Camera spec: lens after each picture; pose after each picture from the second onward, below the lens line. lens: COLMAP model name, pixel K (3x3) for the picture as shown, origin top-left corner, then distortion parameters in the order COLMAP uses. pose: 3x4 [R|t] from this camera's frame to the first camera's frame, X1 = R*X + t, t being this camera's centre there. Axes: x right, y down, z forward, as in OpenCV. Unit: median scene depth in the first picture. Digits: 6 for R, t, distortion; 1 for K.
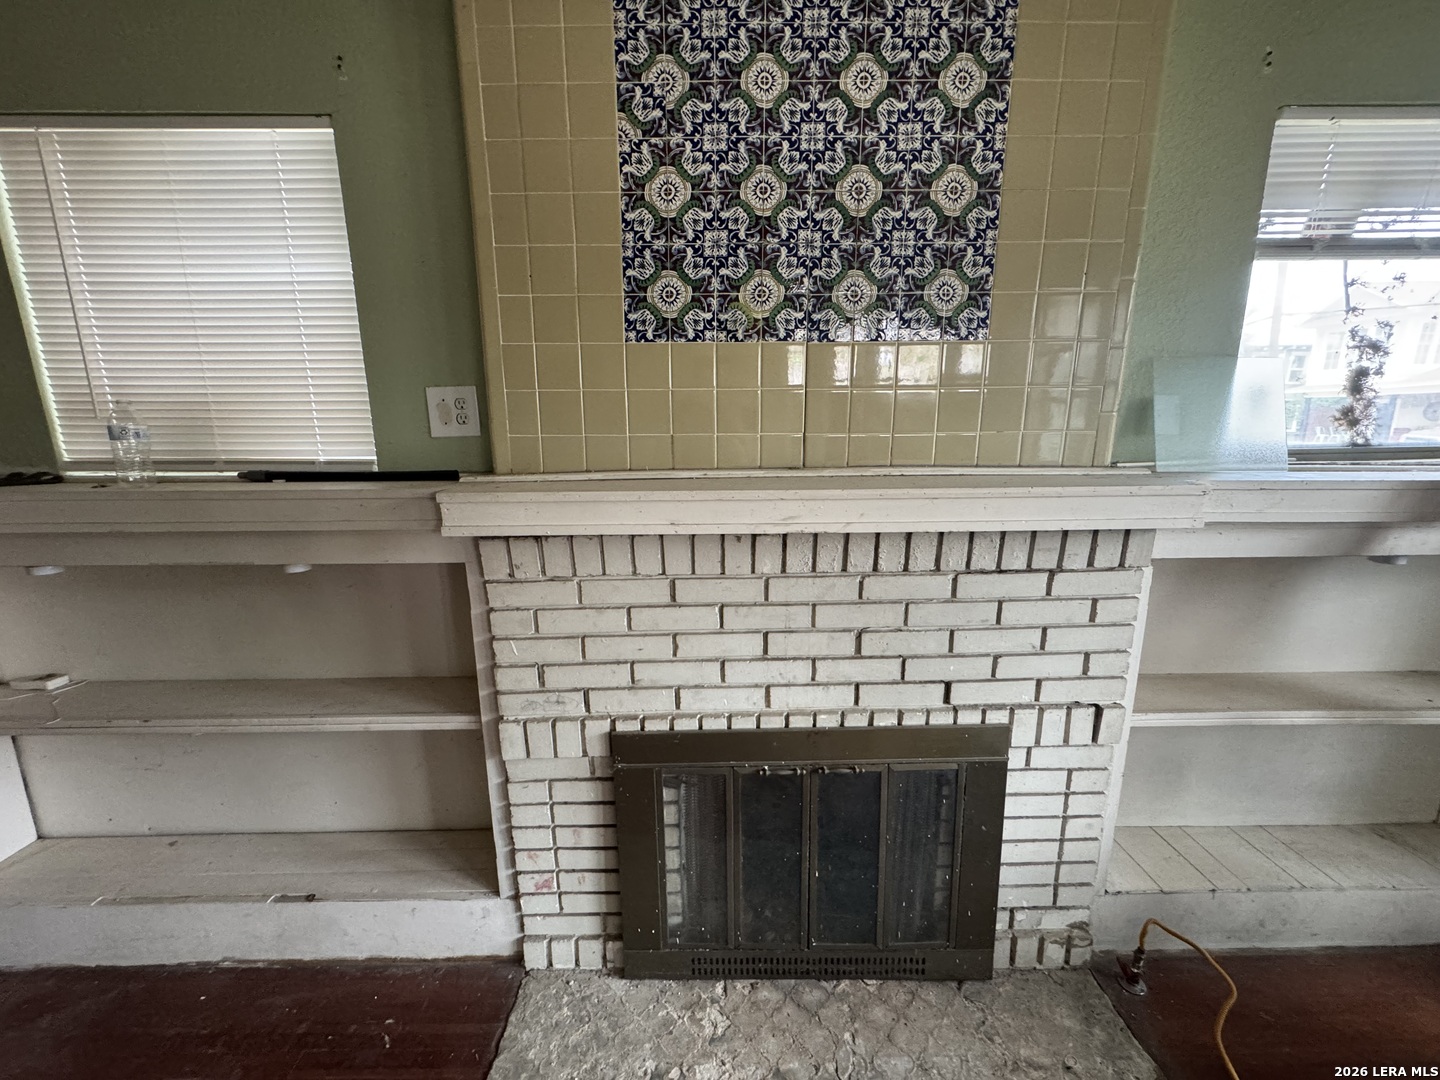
lens RADIAL K [[566.2, 0, 720.0], [0, 566.2, 540.0], [0, 0, 1]] dist [-0.000619, -0.000033]
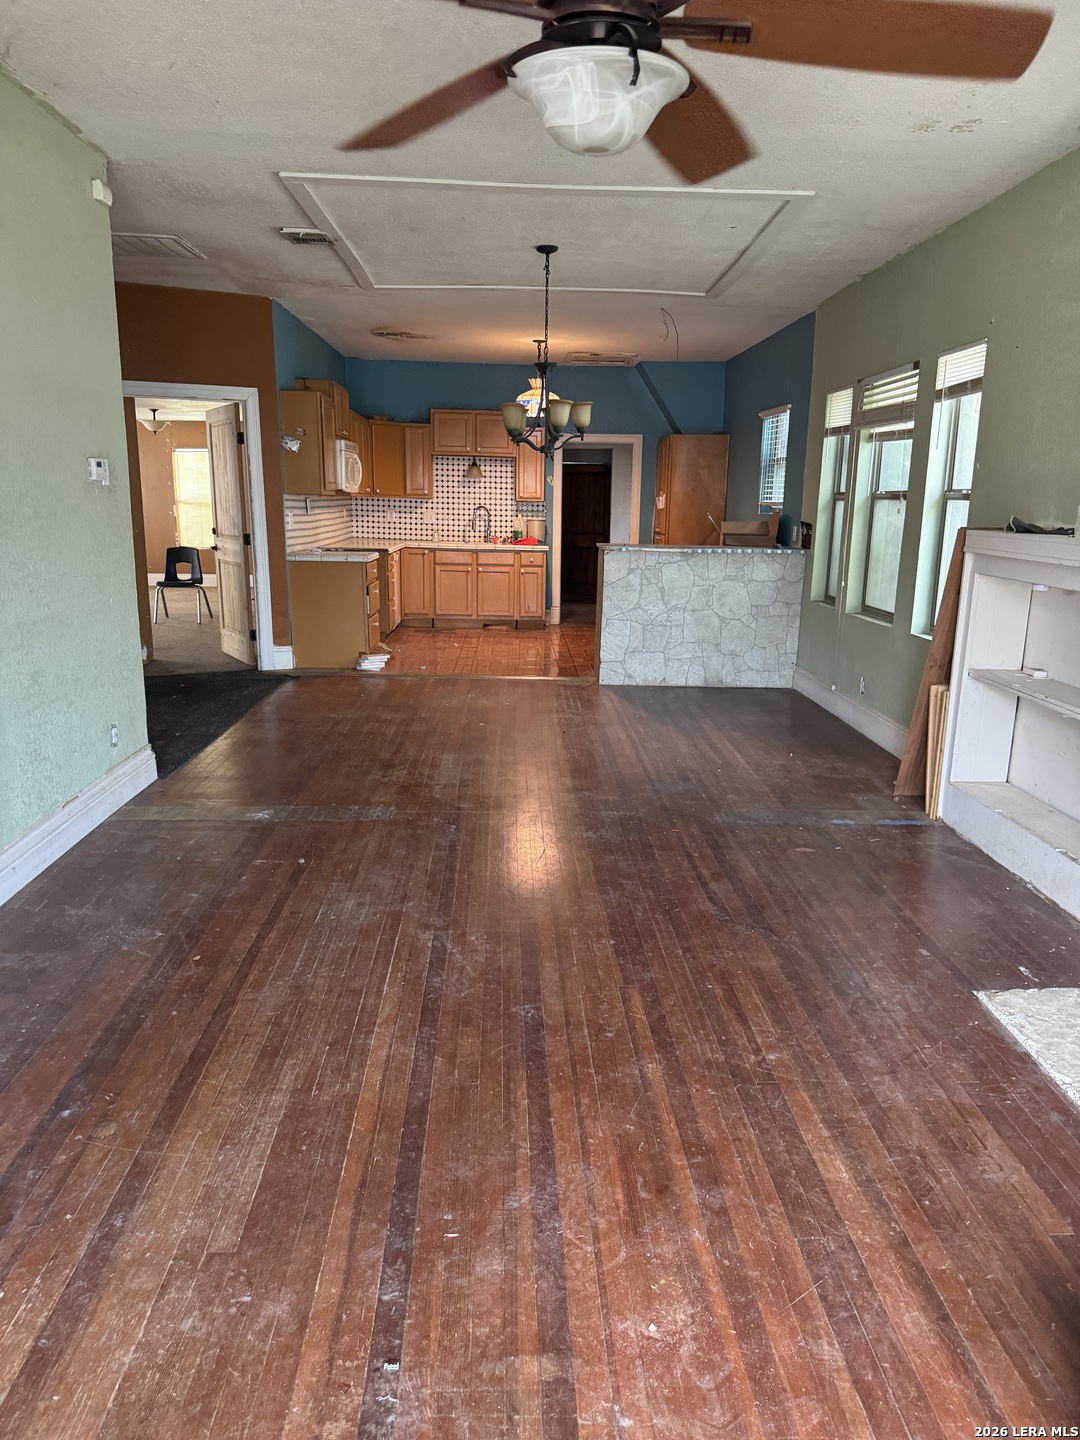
lens RADIAL K [[1023.8, 0, 540.0], [0, 1023.8, 720.0], [0, 0, 1]] dist [0.051383, -0.068096]
pose [[0.024597, 0.223757, -0.974335, 1.496839], [-0.222410, 0.951428, 0.212882, 0.090889], [0.974643, 0.211465, 0.073168, -0.447391]]
